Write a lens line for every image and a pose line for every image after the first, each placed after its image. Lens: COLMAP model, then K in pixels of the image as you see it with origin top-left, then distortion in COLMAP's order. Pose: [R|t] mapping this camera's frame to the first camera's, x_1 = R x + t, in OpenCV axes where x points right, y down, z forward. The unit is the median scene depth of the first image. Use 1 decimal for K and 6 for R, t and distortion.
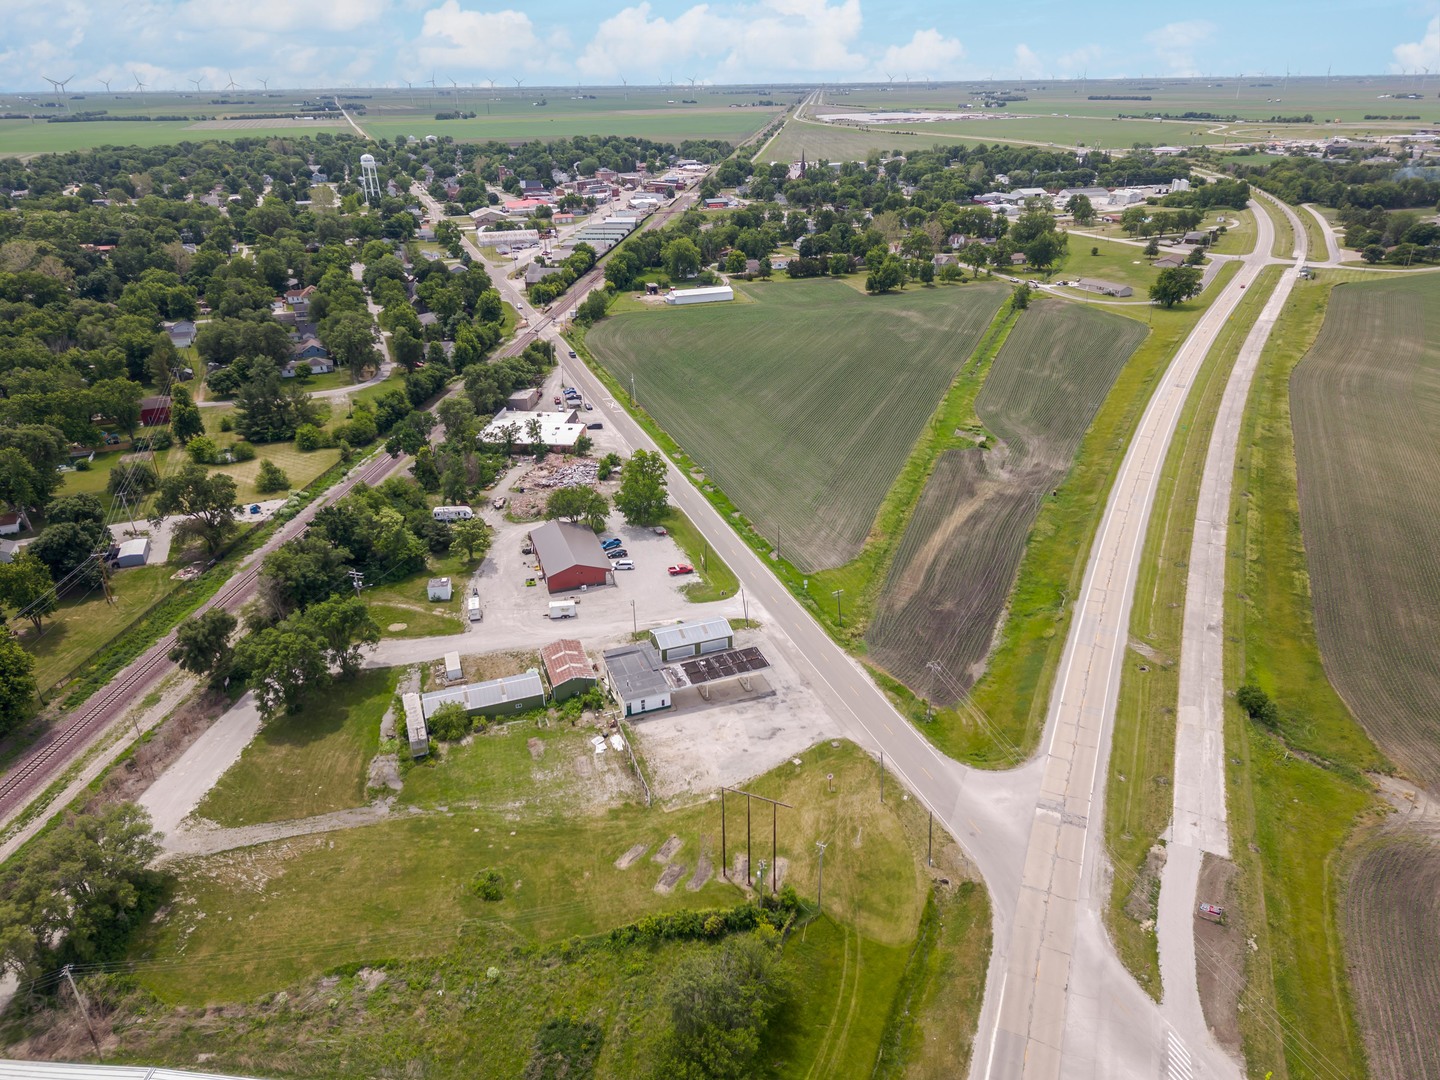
lens RADIAL K [[961.1, 0, 717.6], [0, 961.1, 540.1], [0, 0, 1]] dist [0.054458, -0.058473]
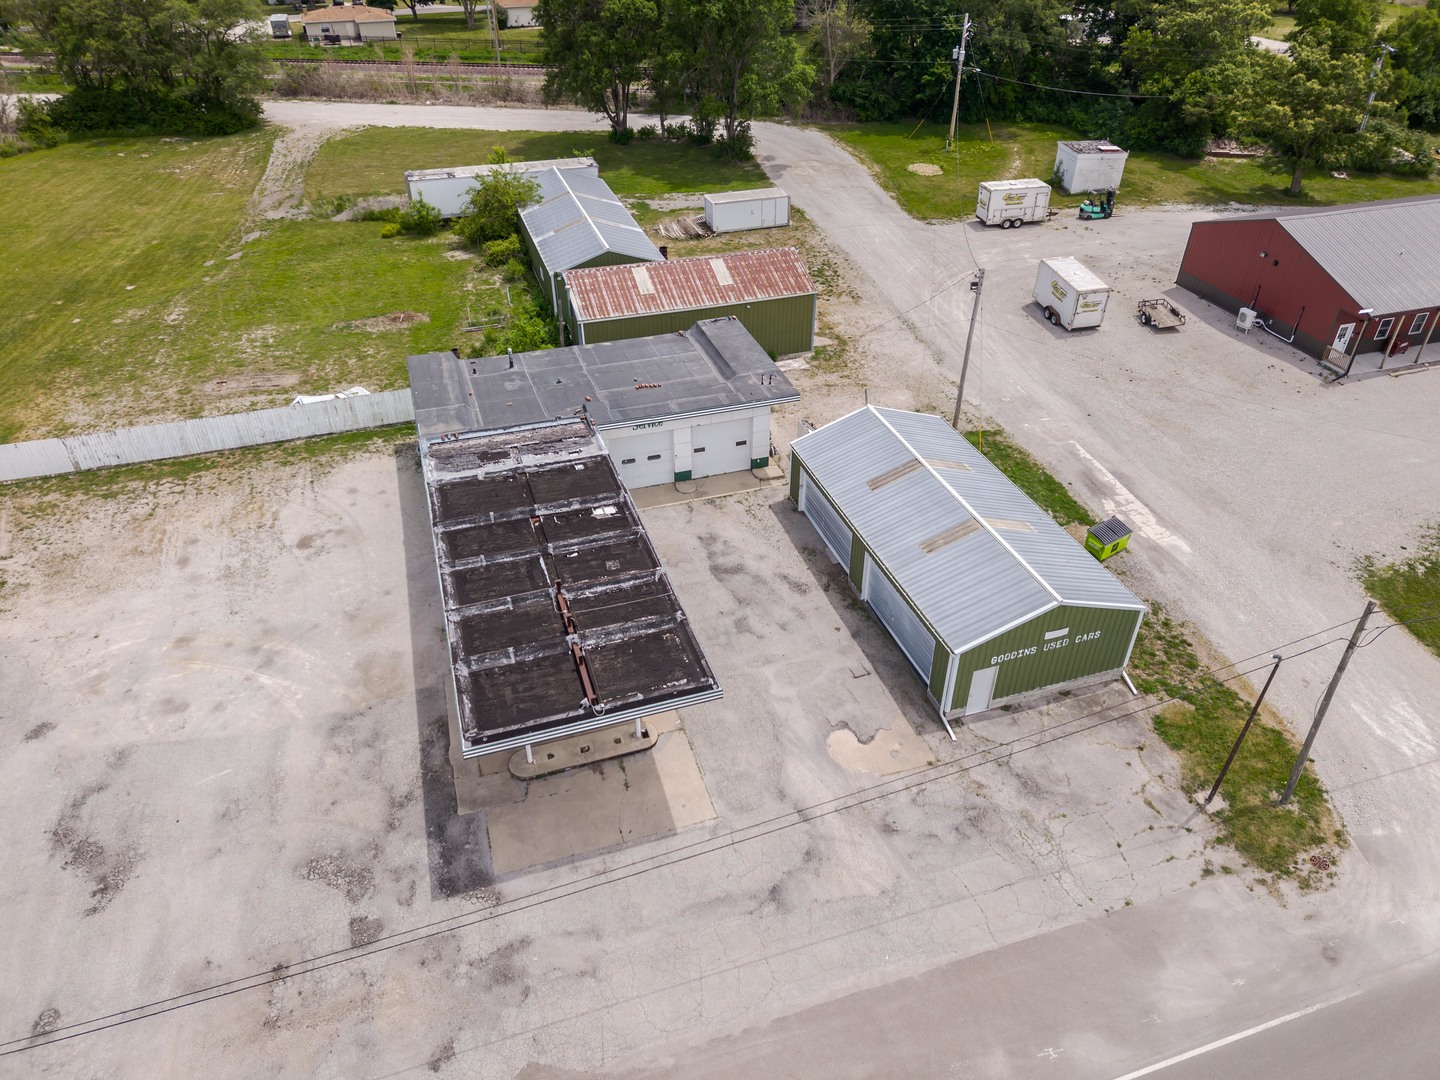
lens RADIAL K [[961.1, 0, 717.6], [0, 961.1, 540.1], [0, 0, 1]] dist [0.054458, -0.058473]
pose [[-0.037184, 0.592097, -0.805008, 0.159344], [-0.425919, 0.719342, 0.548762, 0.007998], [0.903997, 0.363273, 0.225438, 1.005583]]
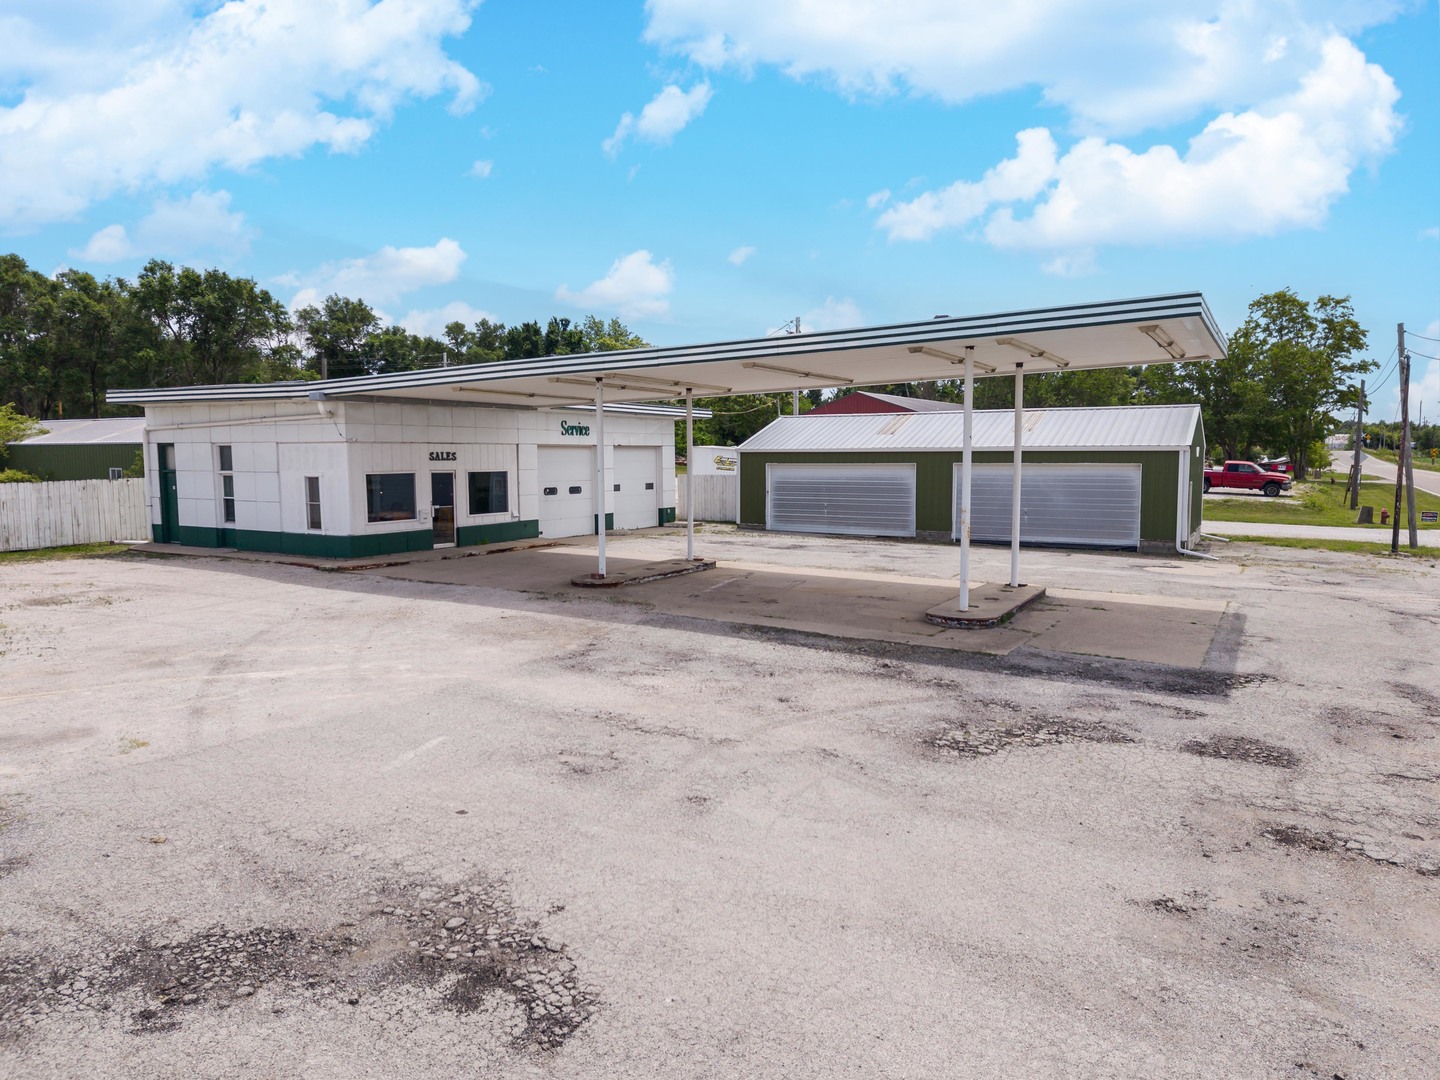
lens RADIAL K [[963.3, 0, 720.0], [0, 963.3, 540.0], [0, 0, 1]] dist [0.038685, -0.036417]
pose [[0.643863, 0.079938, -0.760953, 0.093503], [-0.331717, 0.925367, -0.183465, 0.179095], [0.689495, 0.370548, 0.622327, 0.947941]]
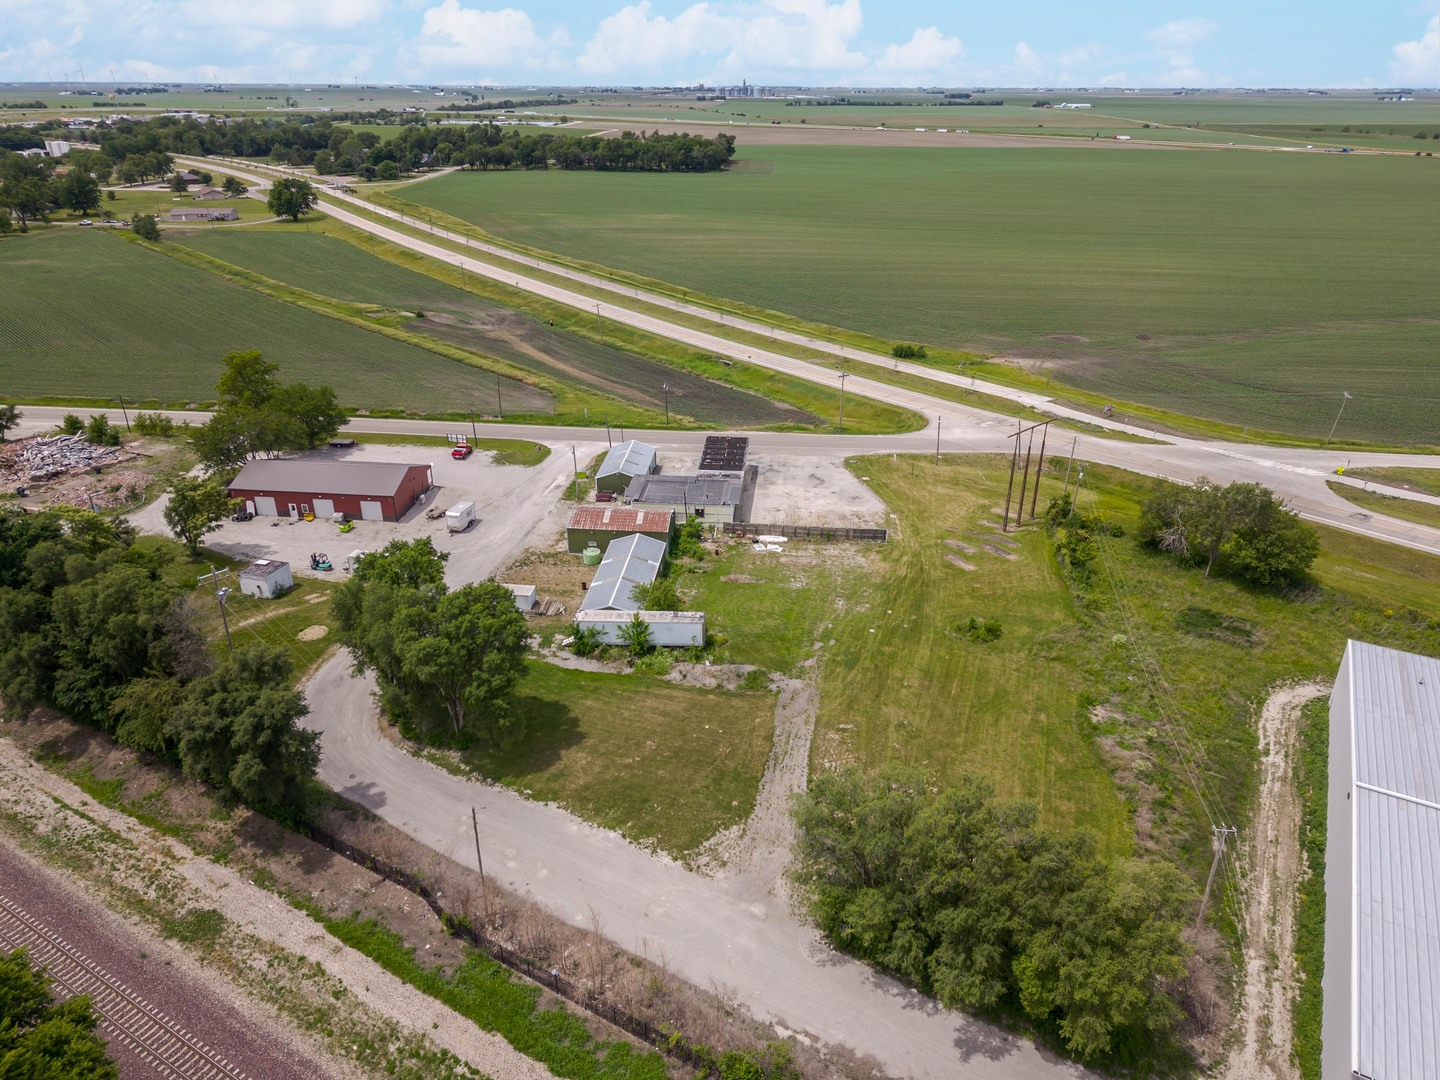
lens RADIAL K [[961.1, 0, 717.6], [0, 961.1, 540.1], [0, 0, 1]] dist [0.054458, -0.058473]
pose [[0.420889, -0.374426, 0.826231, -0.786690], [0.380780, 0.899629, 0.213715, 0.010104], [-0.823322, 0.224662, 0.521217, 0.566445]]
